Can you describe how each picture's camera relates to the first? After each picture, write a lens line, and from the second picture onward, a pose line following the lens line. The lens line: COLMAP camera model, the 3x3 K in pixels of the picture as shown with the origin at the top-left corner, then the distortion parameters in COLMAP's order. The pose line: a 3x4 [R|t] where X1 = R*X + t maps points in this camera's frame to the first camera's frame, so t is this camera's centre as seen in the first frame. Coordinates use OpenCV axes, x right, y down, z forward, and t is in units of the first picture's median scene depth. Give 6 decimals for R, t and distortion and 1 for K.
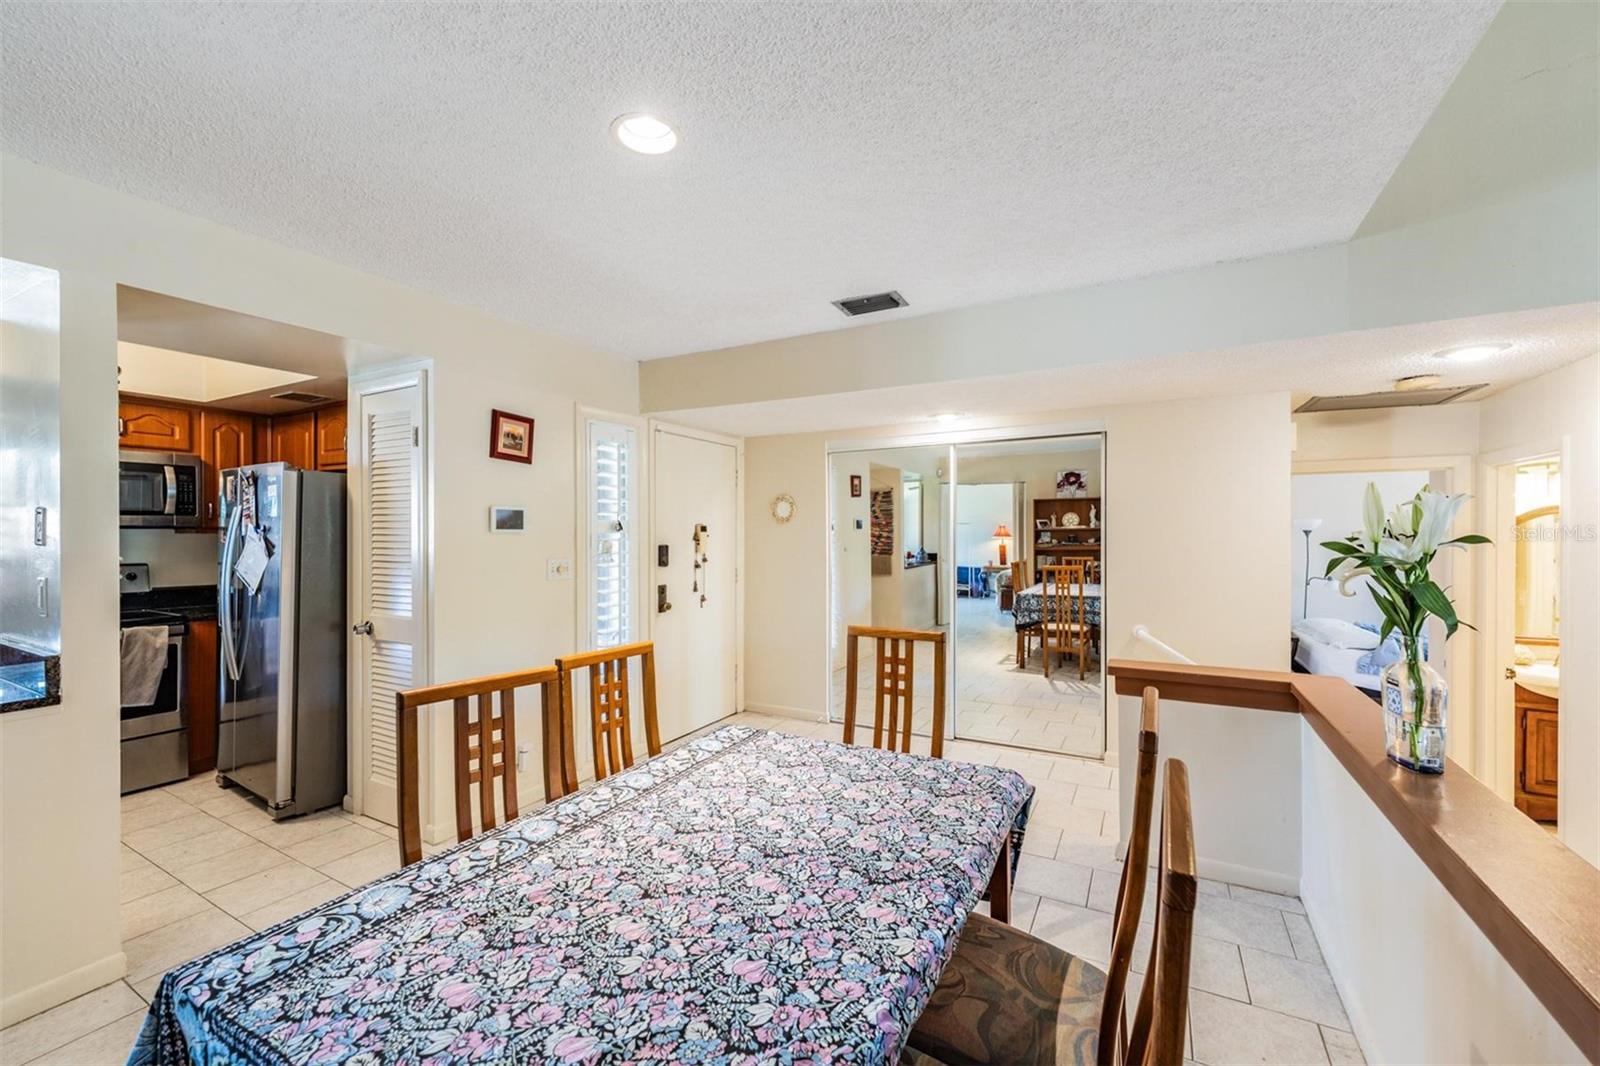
lens RADIAL K [[650.2, 0, 801.5], [0, 650.2, 537.3], [0, 0, 1]] dist [-0.001853, -0.000130]
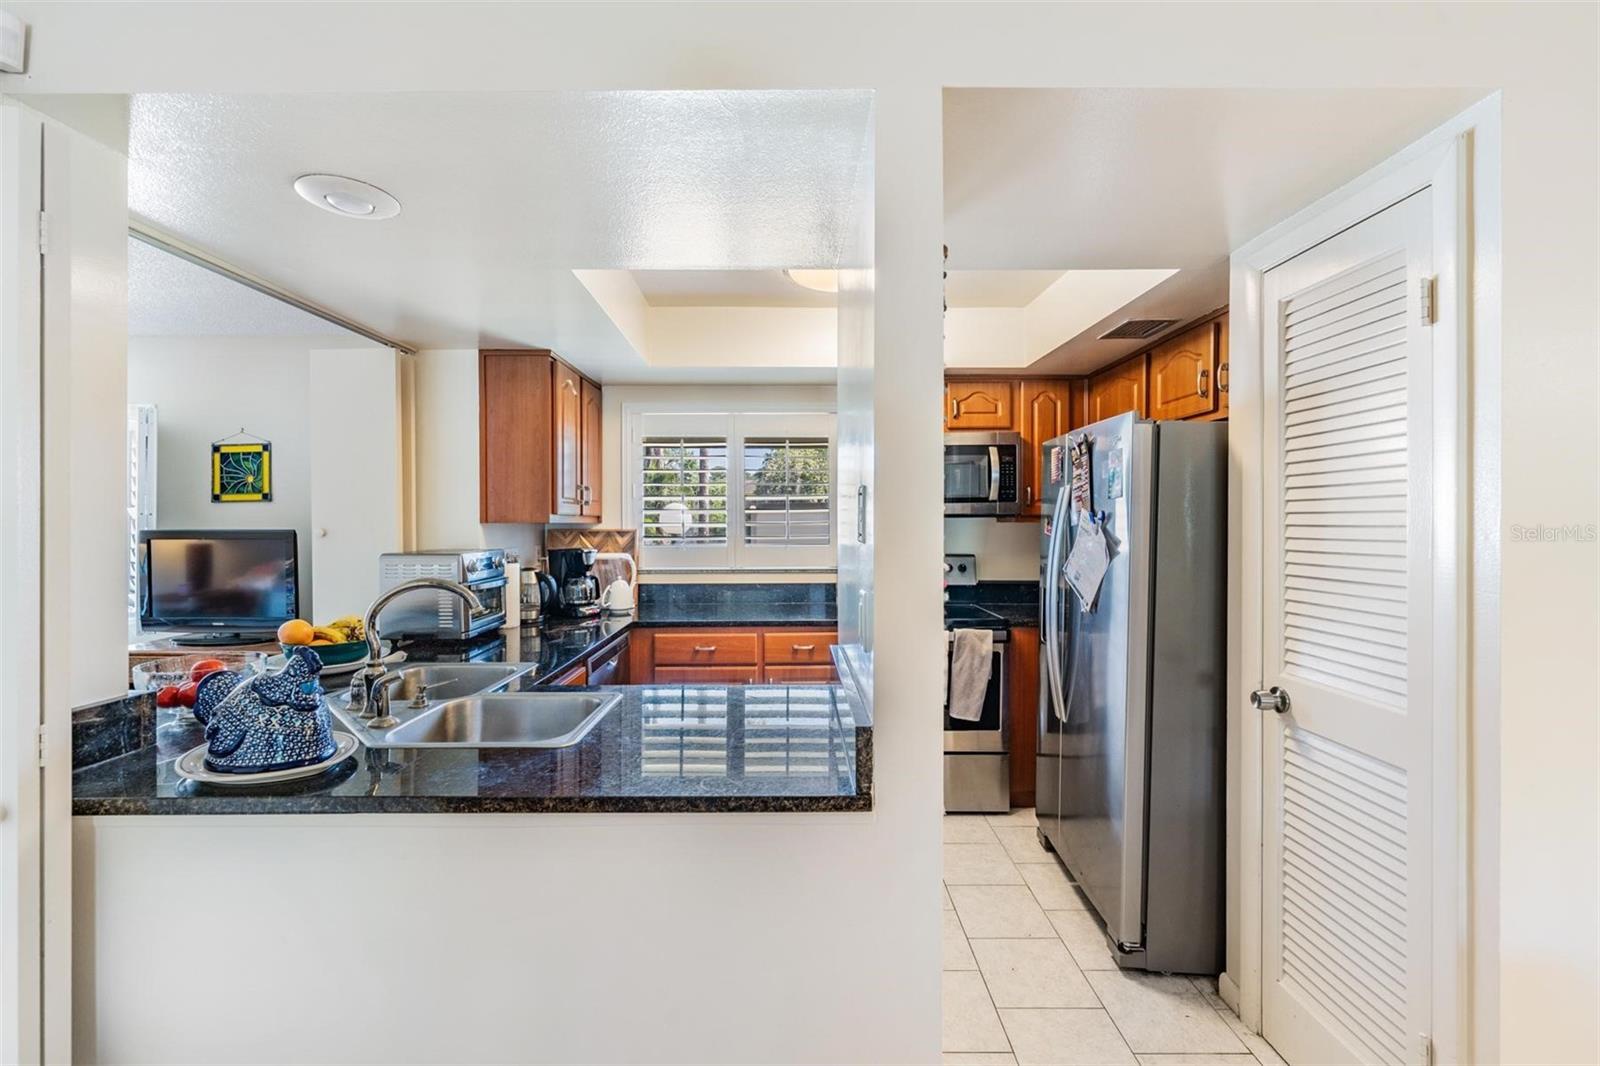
lens RADIAL K [[650.2, 0, 798.0], [0, 650.2, 526.9], [0, 0, 1]] dist [-0.001853, -0.000130]
pose [[0.496067, 0.007321, -0.868254, -0.367621], [-0.003218, 0.999973, 0.006593, -0.004919], [0.868278, -0.000476, 0.496077, 0.359998]]
